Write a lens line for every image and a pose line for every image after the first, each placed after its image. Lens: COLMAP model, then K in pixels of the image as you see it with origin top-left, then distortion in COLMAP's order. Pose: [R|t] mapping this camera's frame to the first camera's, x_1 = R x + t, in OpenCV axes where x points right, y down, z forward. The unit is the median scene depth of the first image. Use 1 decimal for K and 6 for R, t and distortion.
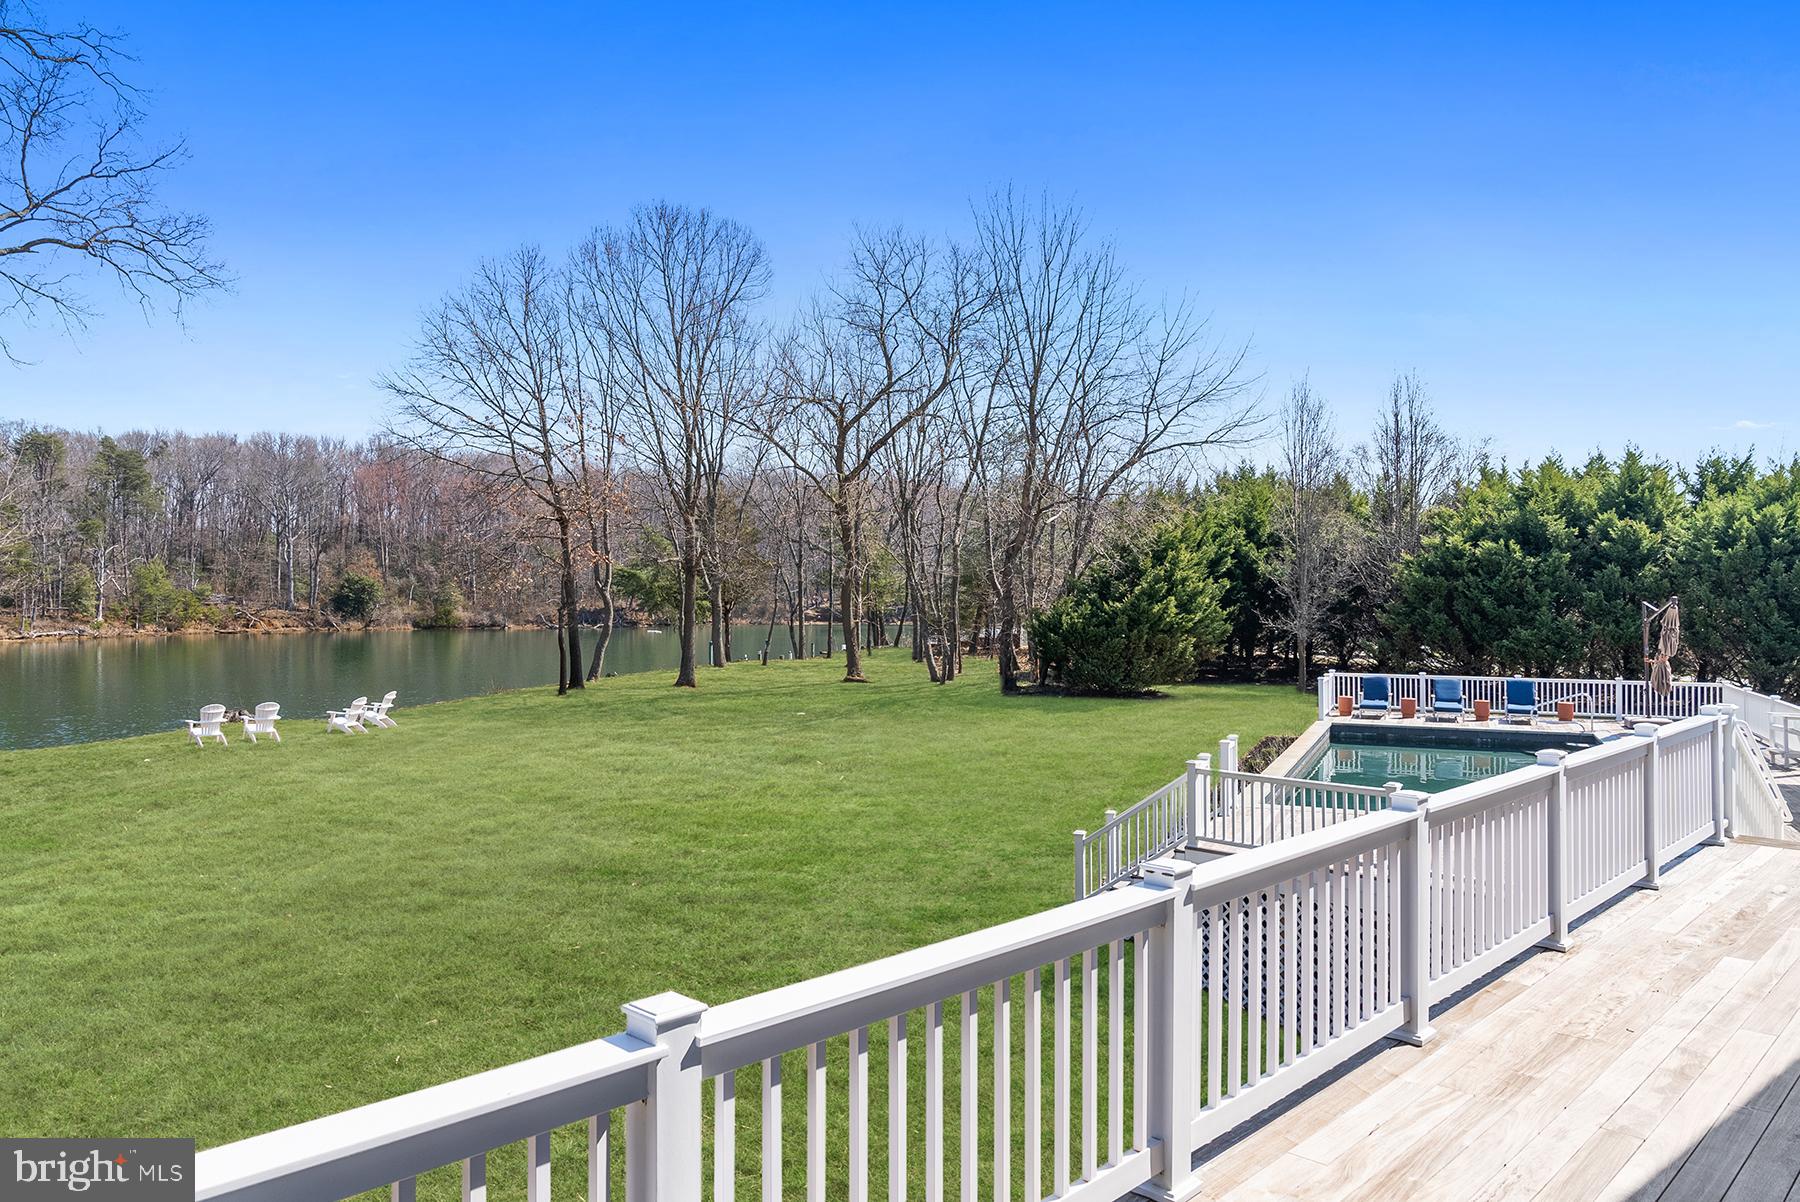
lens RADIAL K [[1242.3, 0, 925.7], [0, 1242.3, 546.7], [0, 0, 1]] dist [-0.006163, -0.040675]
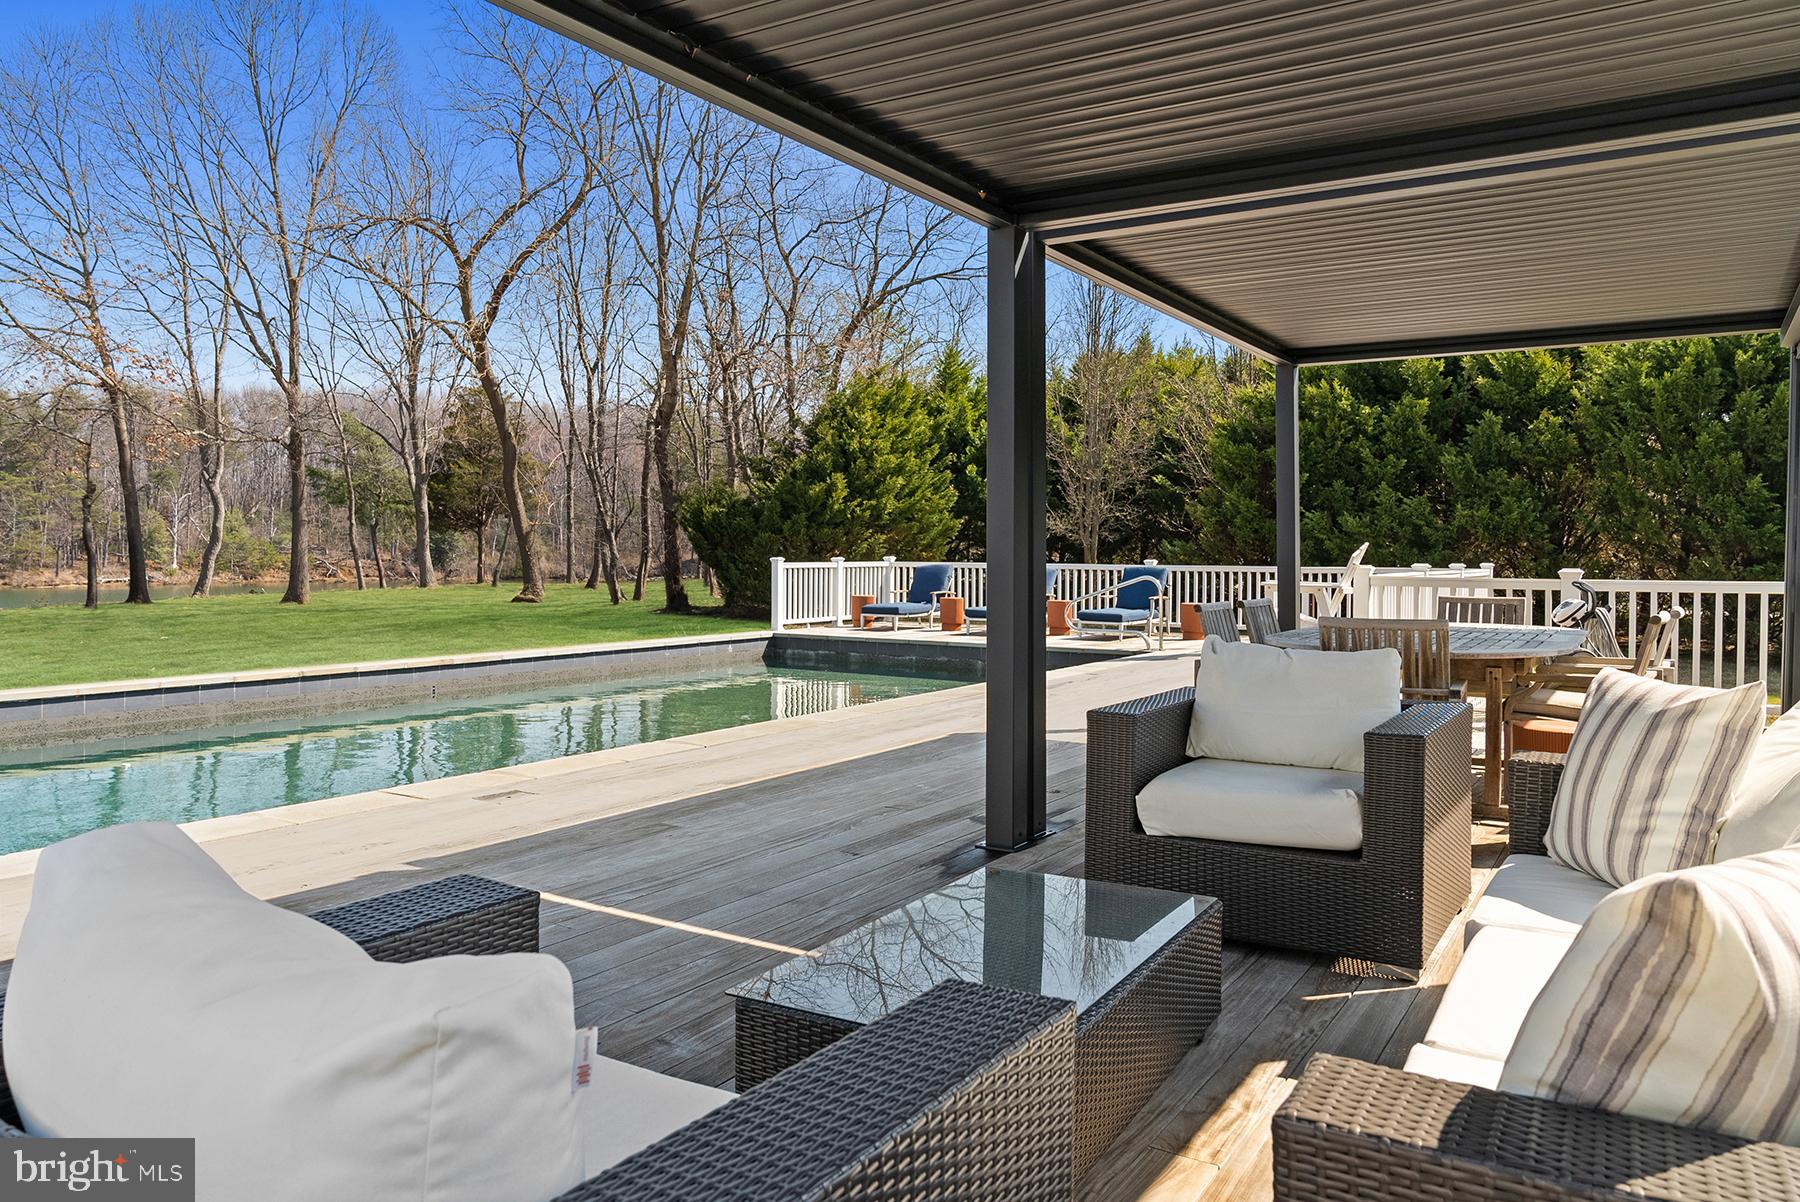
lens RADIAL K [[1264.8, 0, 899.2], [0, 1264.8, 545.3], [0, 0, 1]] dist [-0.010714, -0.001643]
pose [[0.989396, 0.003223, -0.145204, 0.332332], [0.001011, 0.999577, 0.029078, 0.059392], [0.145236, -0.028916, 0.988974, 0.301410]]
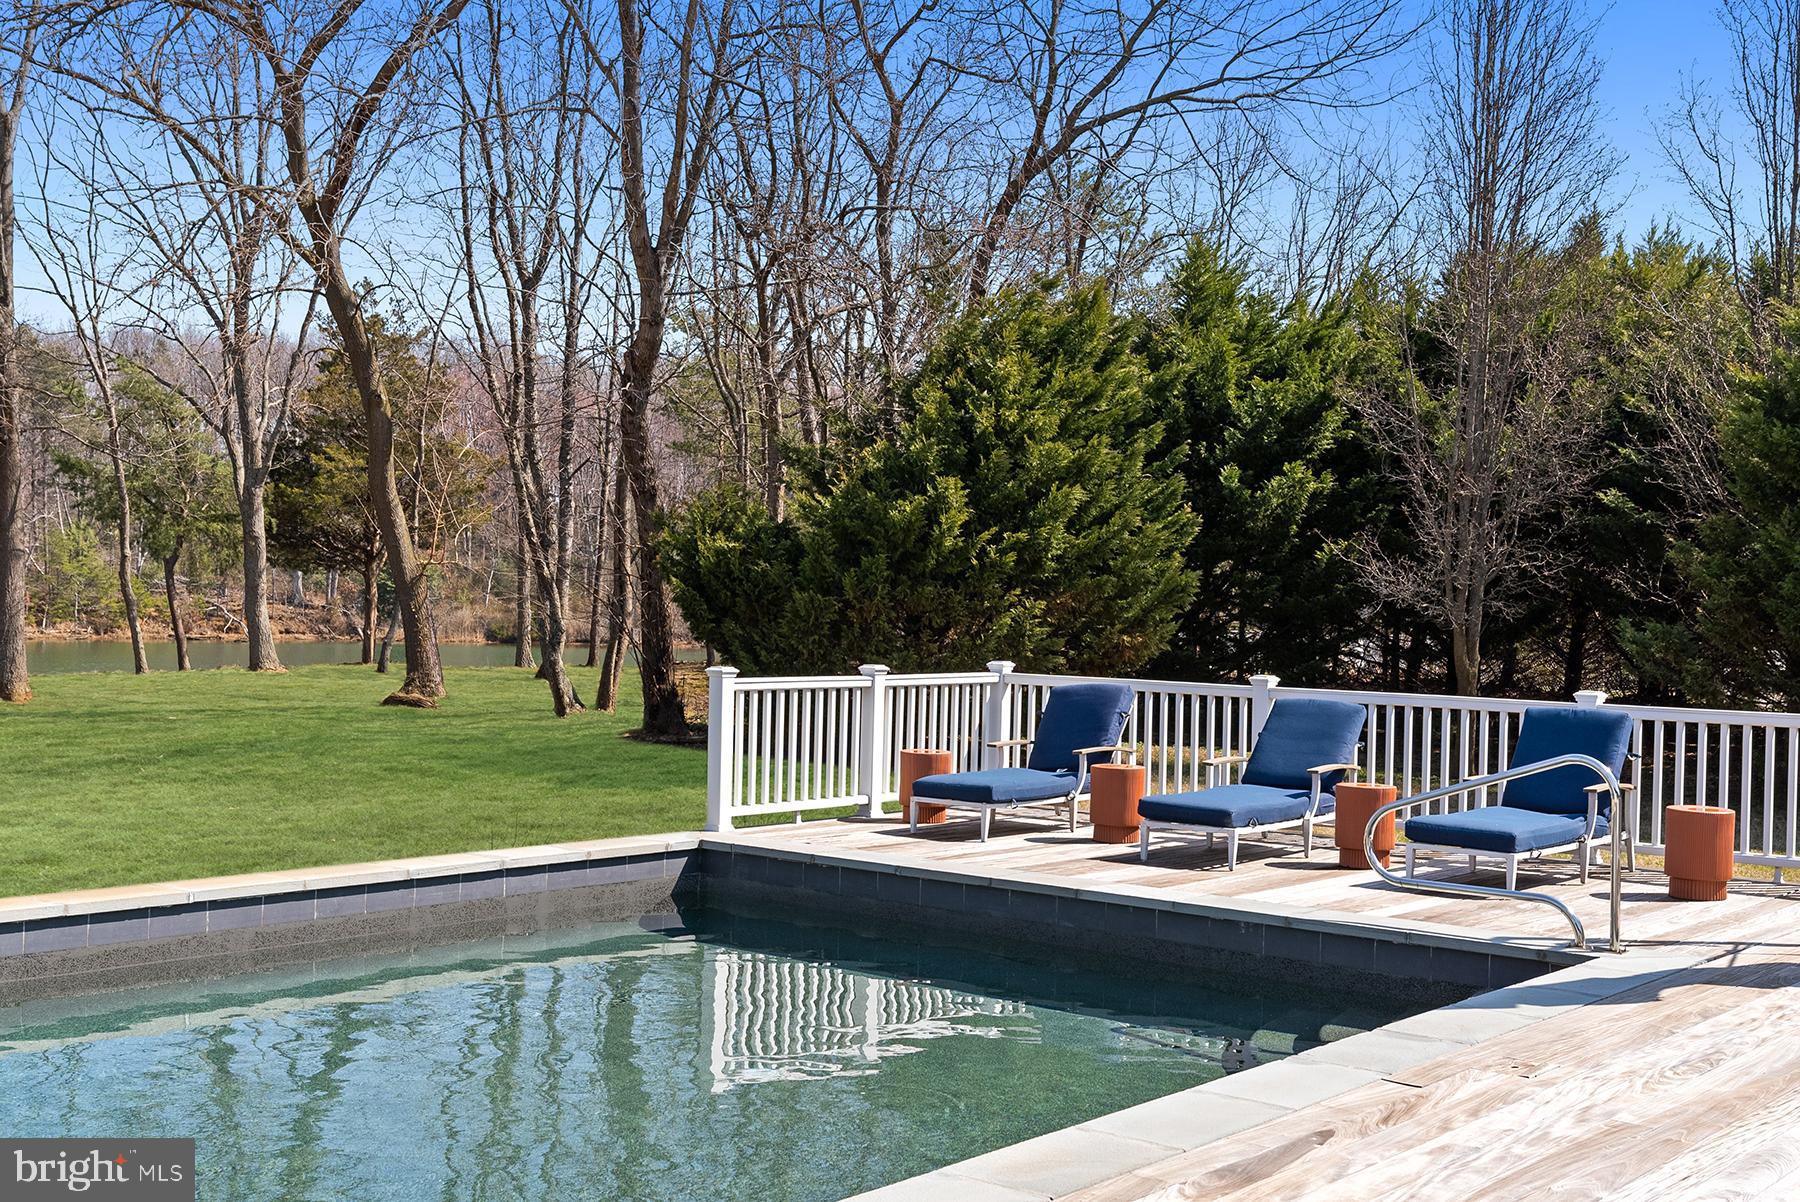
lens RADIAL K [[2077.3, 0, 900.0], [0, 2077.3, 601.0], [0, 0, 1]] dist [0.016925, 0.038034]
pose [[0.963561, 0.022366, -0.266550, 0.338502], [-0.013932, 0.999342, 0.033491, 0.055104], [0.267124, -0.028557, 0.963239, 0.427561]]
